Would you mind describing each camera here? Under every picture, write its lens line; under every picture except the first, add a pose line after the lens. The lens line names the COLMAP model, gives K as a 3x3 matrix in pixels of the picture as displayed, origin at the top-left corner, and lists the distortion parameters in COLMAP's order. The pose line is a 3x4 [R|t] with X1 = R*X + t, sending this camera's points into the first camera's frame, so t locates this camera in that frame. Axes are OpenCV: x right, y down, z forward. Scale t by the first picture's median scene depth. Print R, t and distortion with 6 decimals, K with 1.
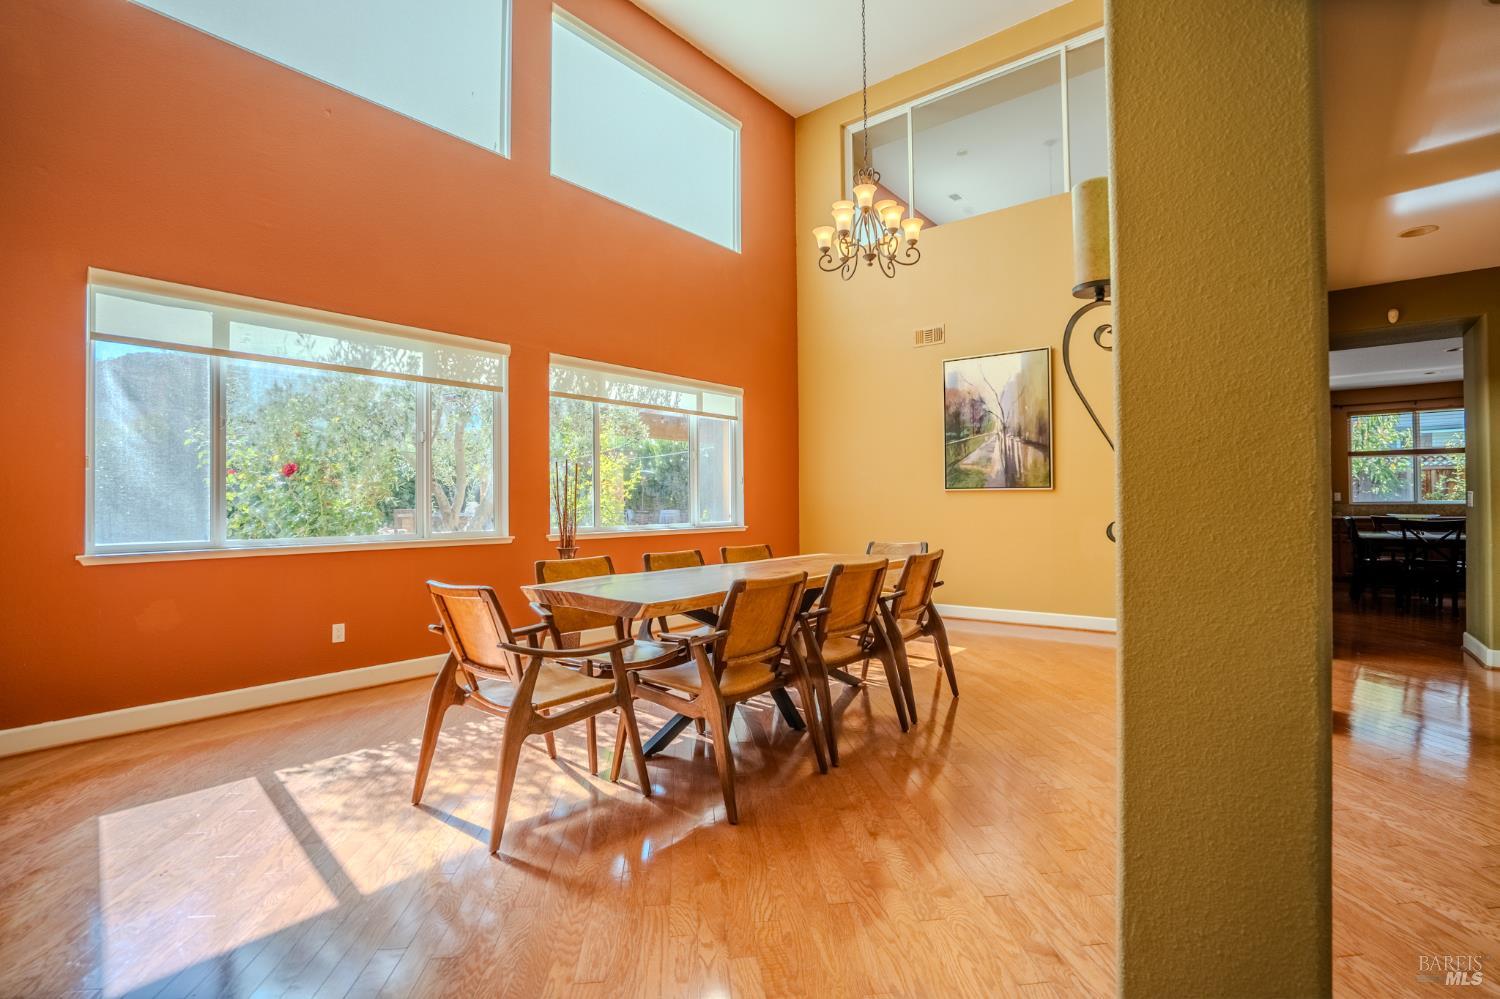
lens RADIAL K [[692.2, 0, 753.8], [0, 692.2, 496.8], [0, 0, 1]] dist [-0.045073, 0.008011]
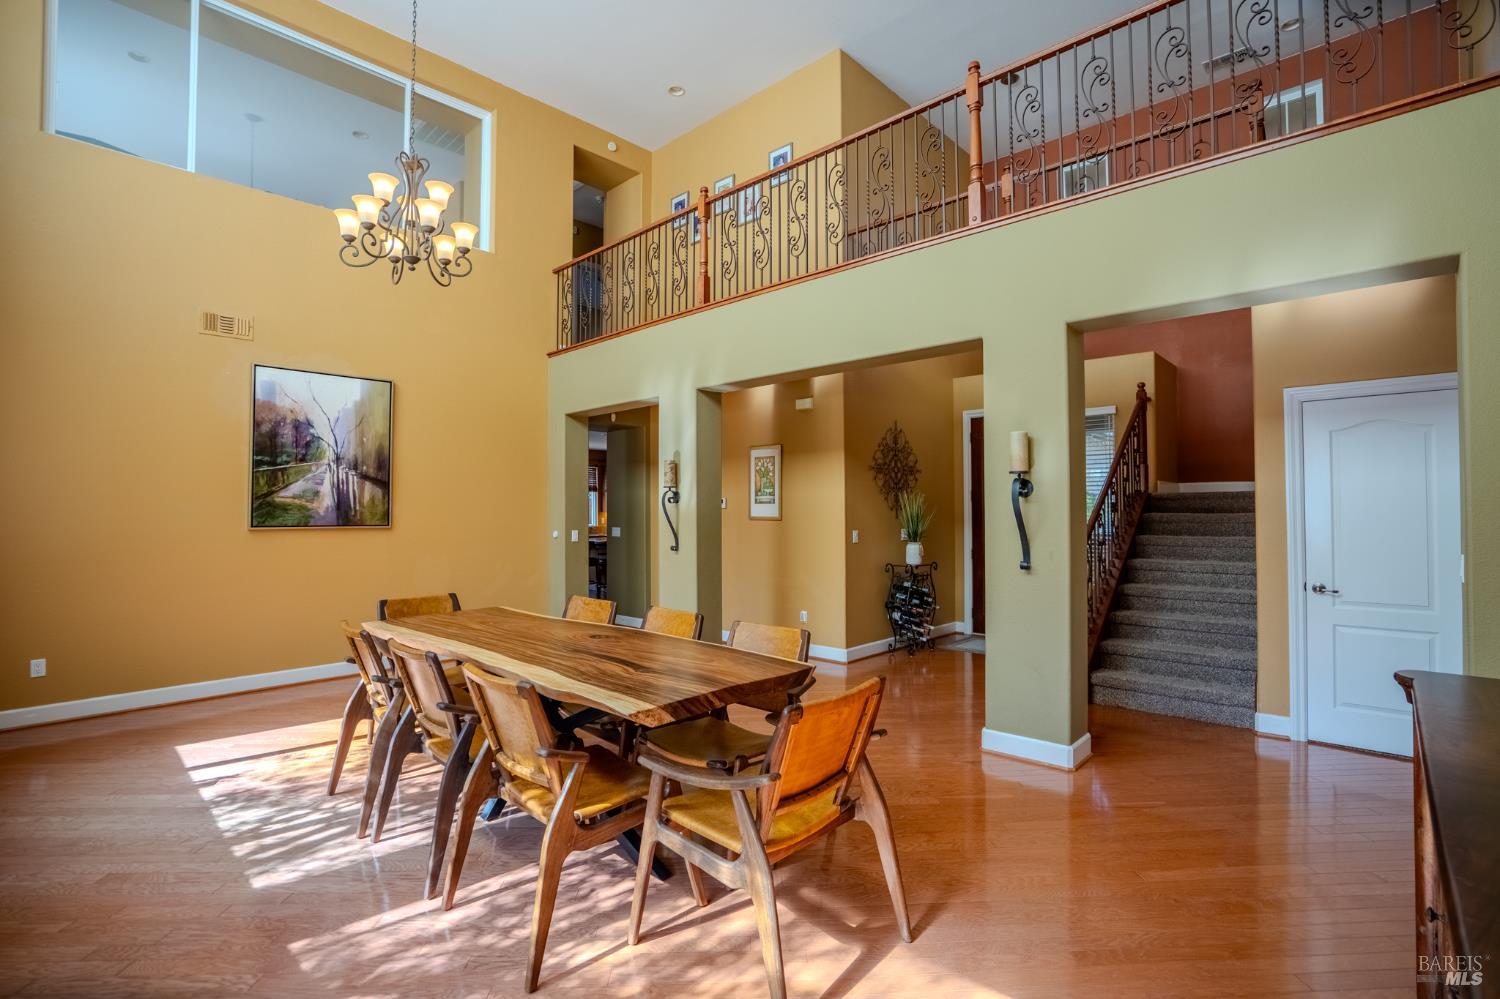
lens RADIAL K [[692.2, 0, 757.6], [0, 692.2, 504.7], [0, 0, 1]] dist [-0.045073, 0.008011]
pose [[0.050149, 0.009572, 0.998696, -0.482851], [-0.004716, 0.999945, -0.009347, -0.034576], [-0.998731, -0.004241, 0.050191, 0.409242]]
